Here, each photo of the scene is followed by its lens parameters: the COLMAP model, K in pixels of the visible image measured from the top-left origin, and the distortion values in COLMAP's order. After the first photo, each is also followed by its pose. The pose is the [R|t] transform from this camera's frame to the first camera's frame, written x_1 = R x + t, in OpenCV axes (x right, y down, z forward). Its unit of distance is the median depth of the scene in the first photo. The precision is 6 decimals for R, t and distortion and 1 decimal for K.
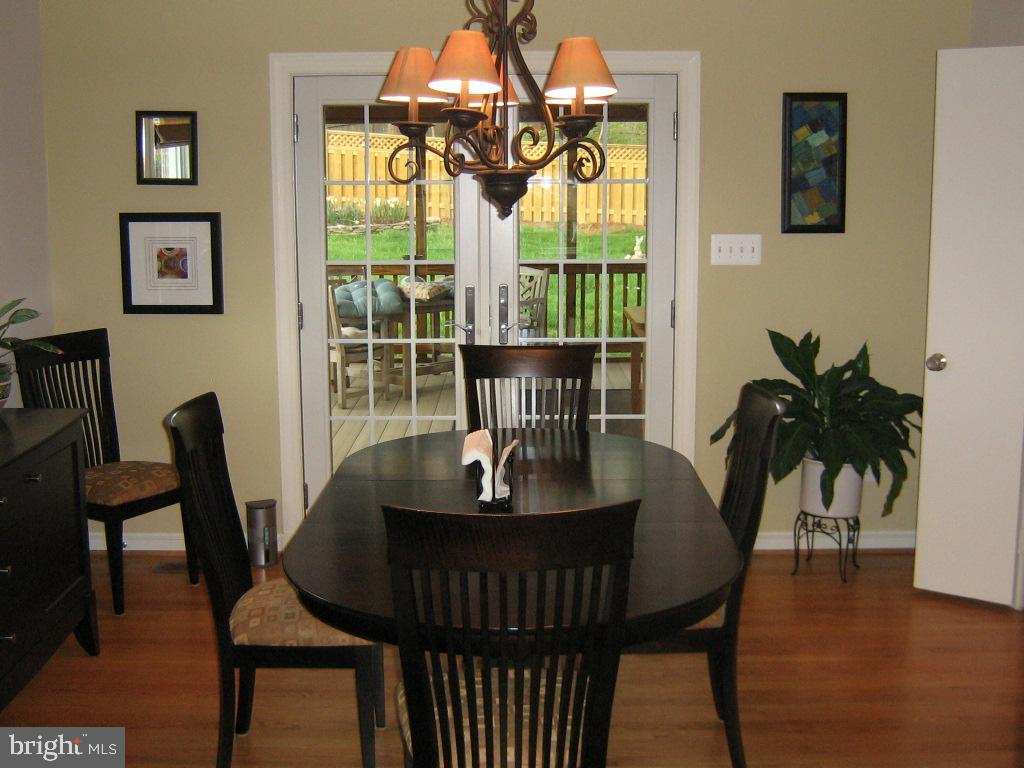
lens RADIAL K [[1272.5, 0, 512.0], [0, 1272.5, 384.0], [0, 0, 1]] dist [-0.093777, 0.066318]
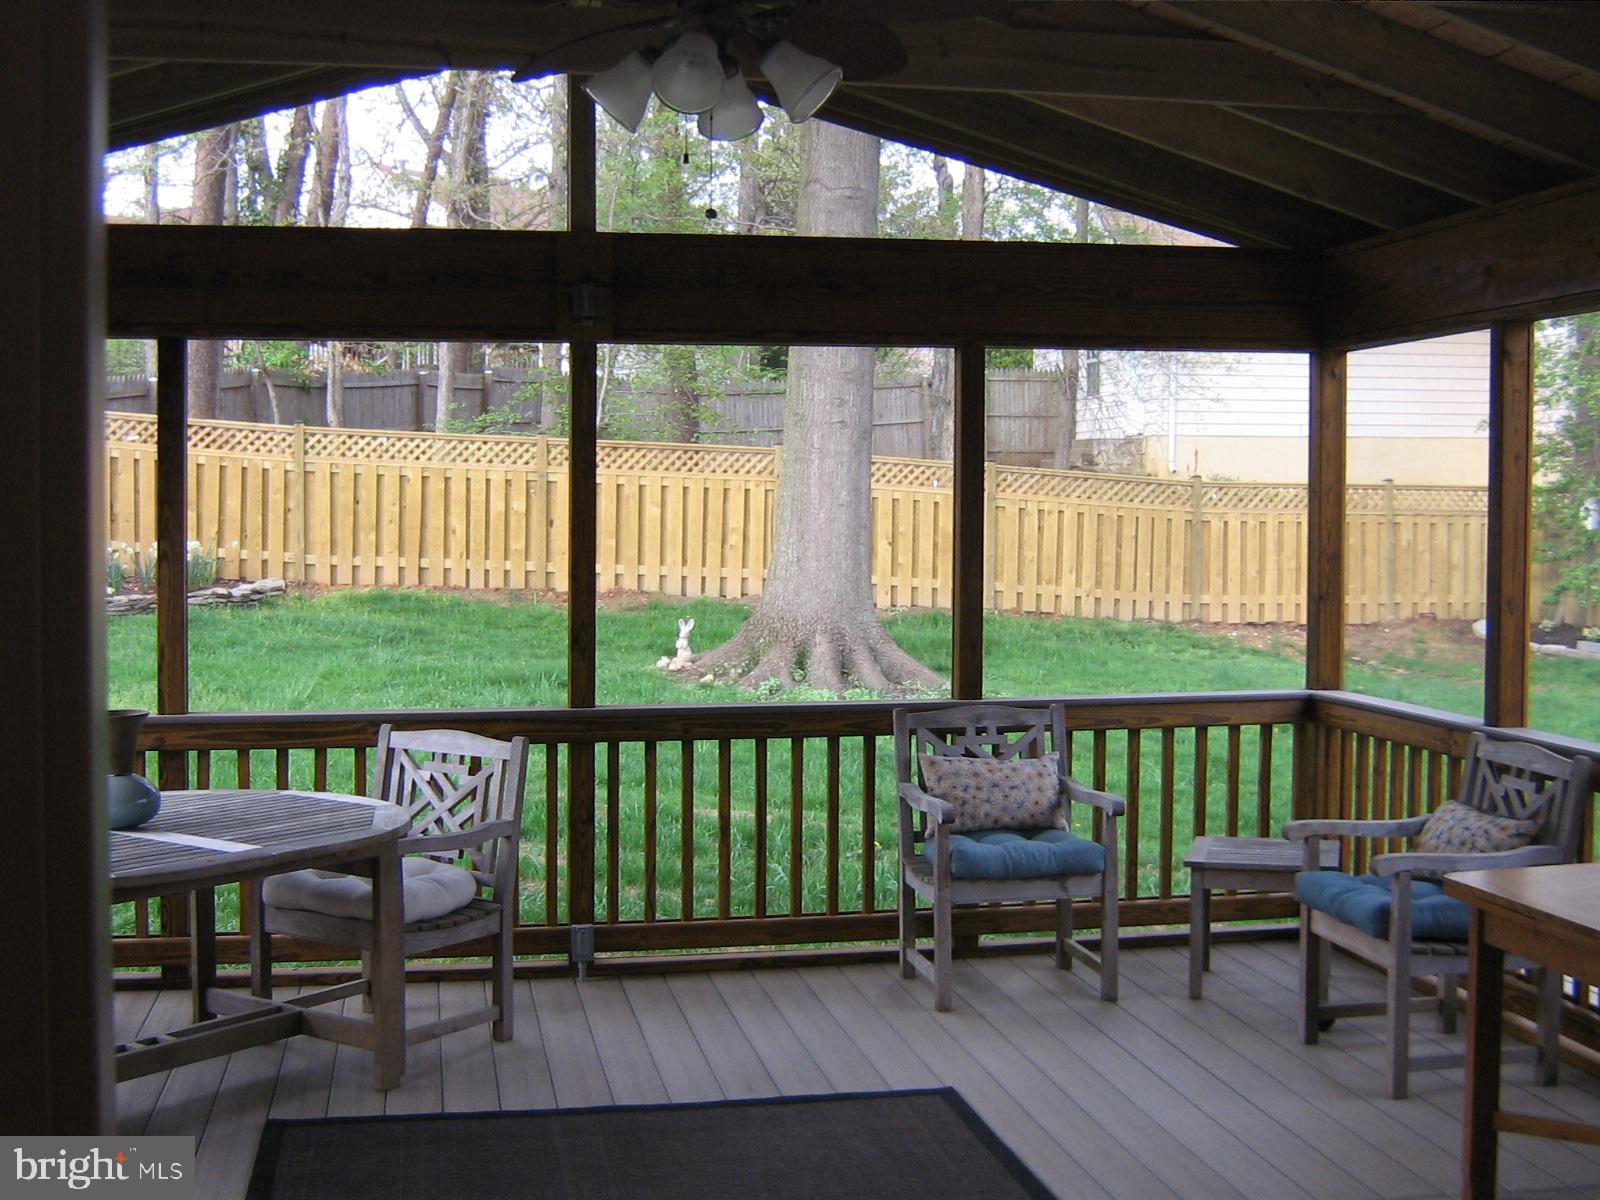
lens RADIAL K [[1988.3, 0, 800.0], [0, 1988.3, 600.0], [0, 0, 1]] dist [-0.093777, 0.066318]
pose [[0.983050, -0.003205, 0.183307, 0.001284], [0.024525, 0.993160, -0.114158, -0.029955], [-0.181688, 0.116719, 0.976405, 0.203658]]
